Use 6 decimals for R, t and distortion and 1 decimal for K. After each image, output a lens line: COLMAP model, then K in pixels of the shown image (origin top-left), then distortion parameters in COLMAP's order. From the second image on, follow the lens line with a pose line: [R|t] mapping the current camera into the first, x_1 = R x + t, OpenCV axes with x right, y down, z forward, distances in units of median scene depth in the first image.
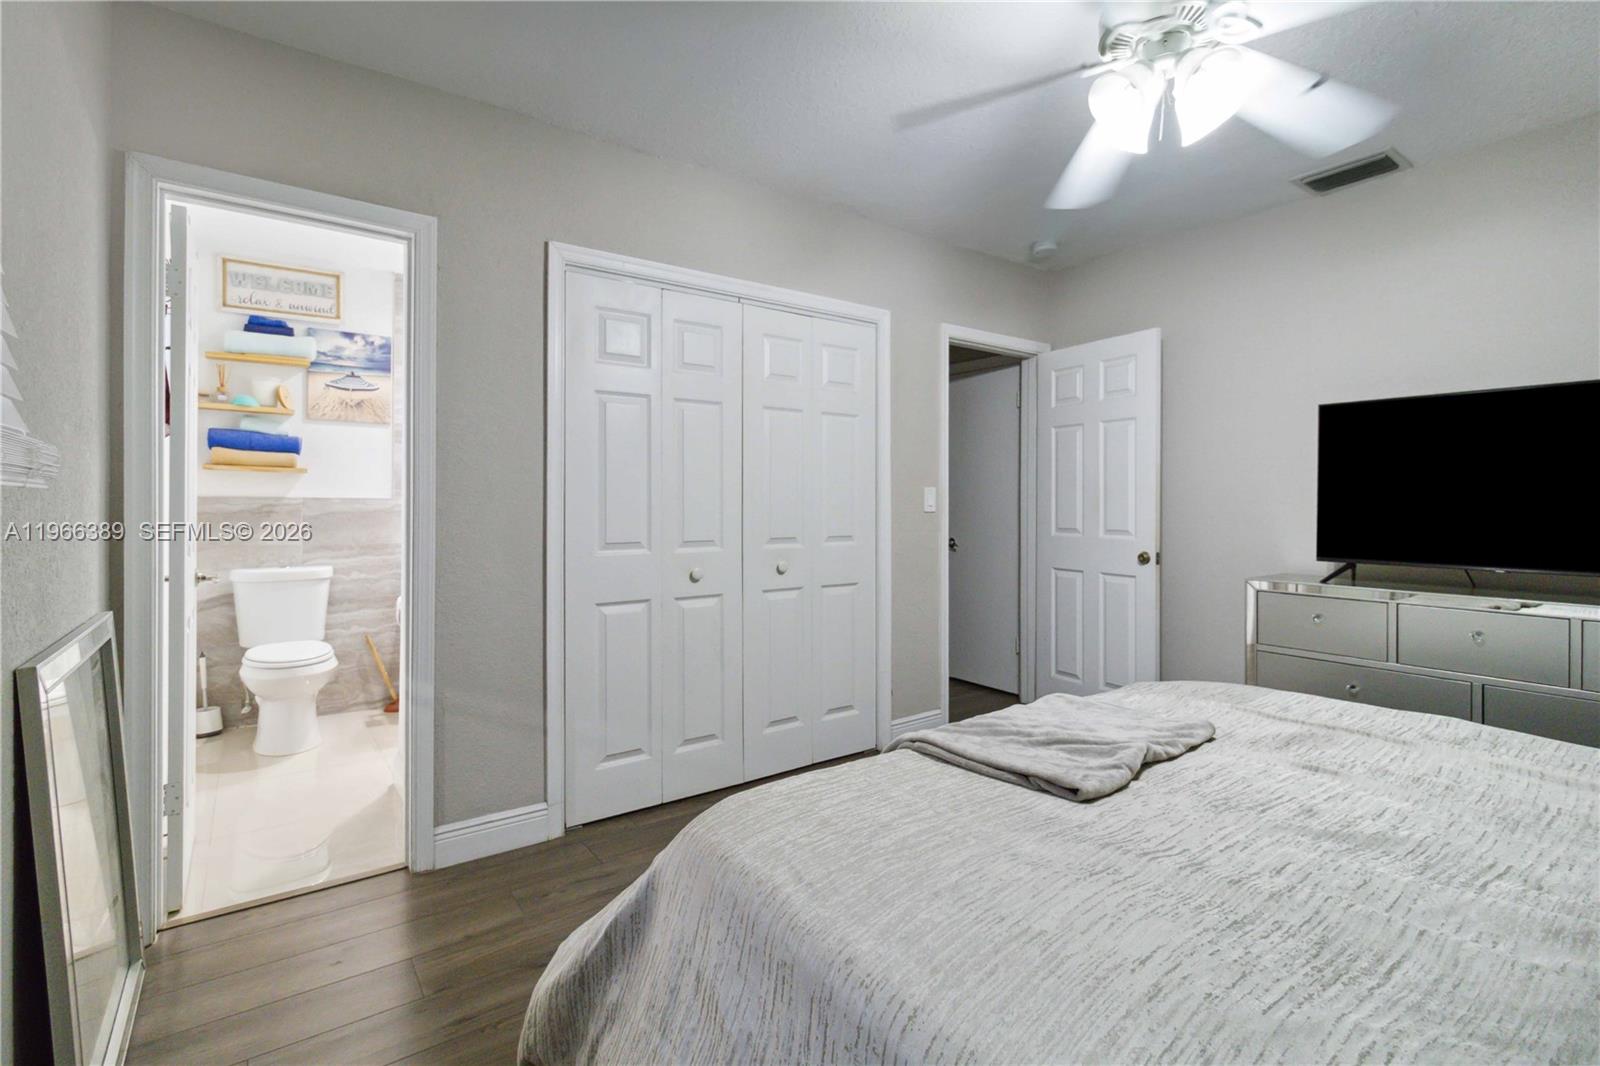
lens RADIAL K [[757.3, 0, 829.4], [0, 757.3, 503.3], [0, 0, 1]] dist [0.006663, -0.000291]
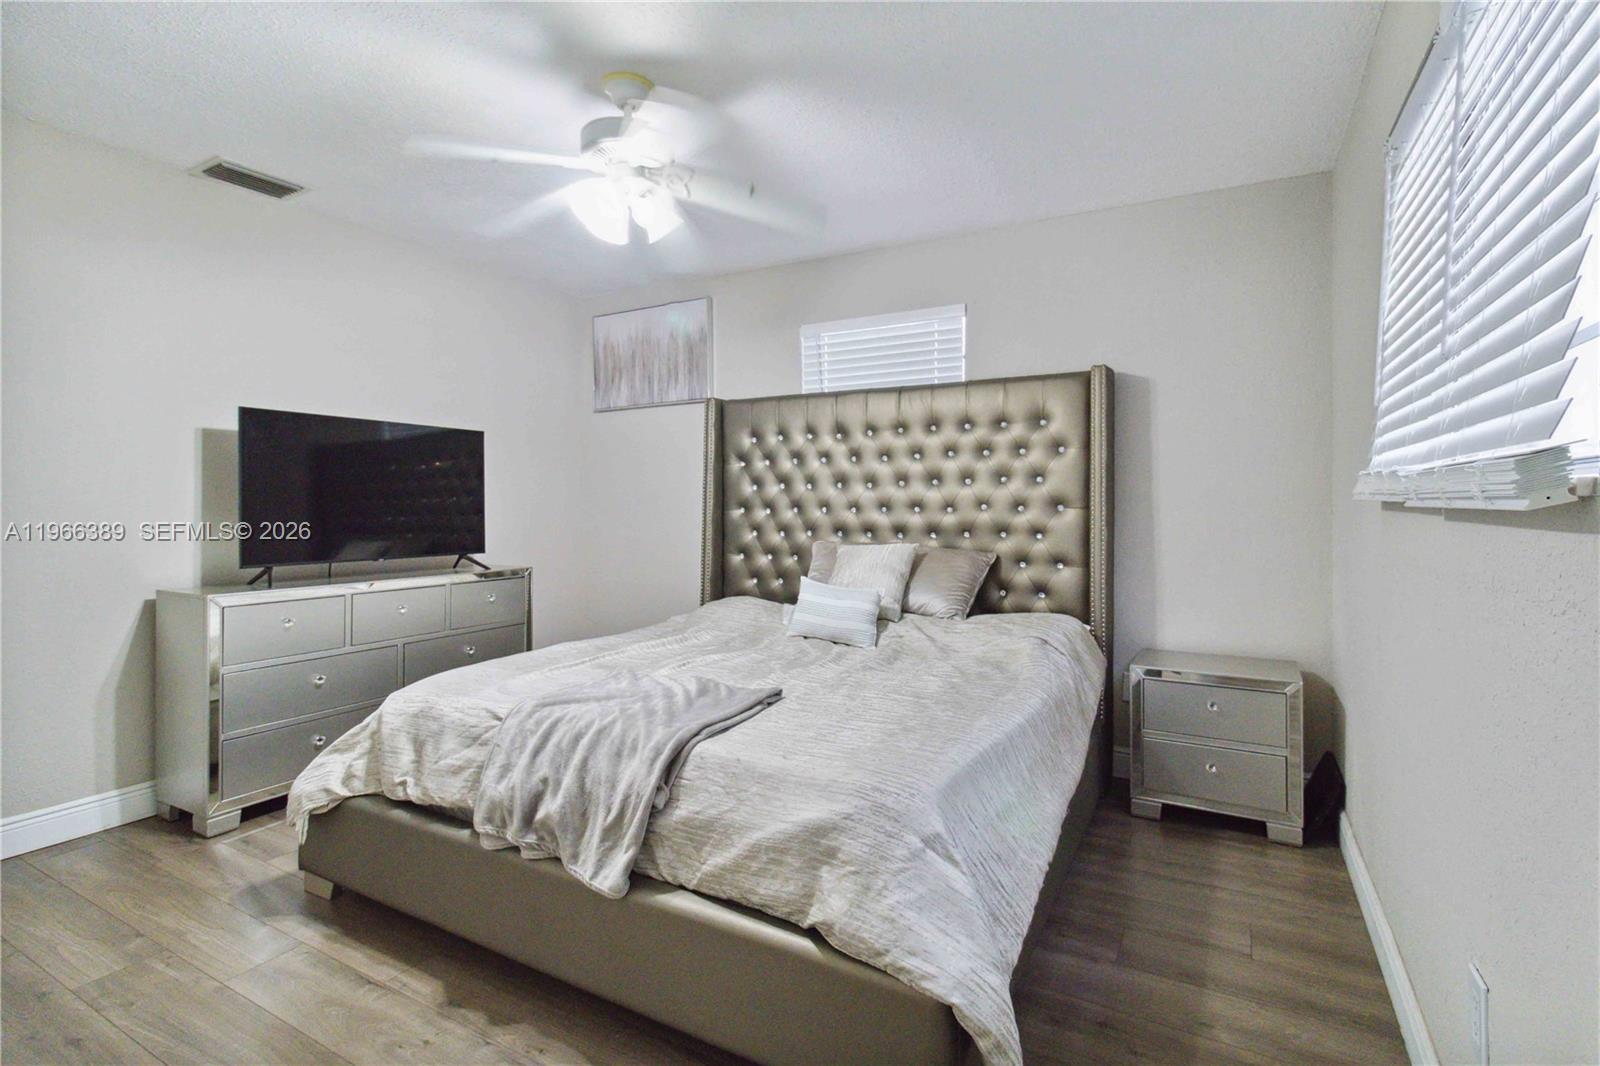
lens RADIAL K [[757.3, 0, 807.7], [0, 757.3, 521.4], [0, 0, 1]] dist [0.006663, -0.000291]
pose [[-0.396884, -0.018715, 0.917678, -0.544798], [-0.006289, 0.999824, 0.017670, -0.006041], [-0.917847, 0.001242, -0.396932, 0.739761]]
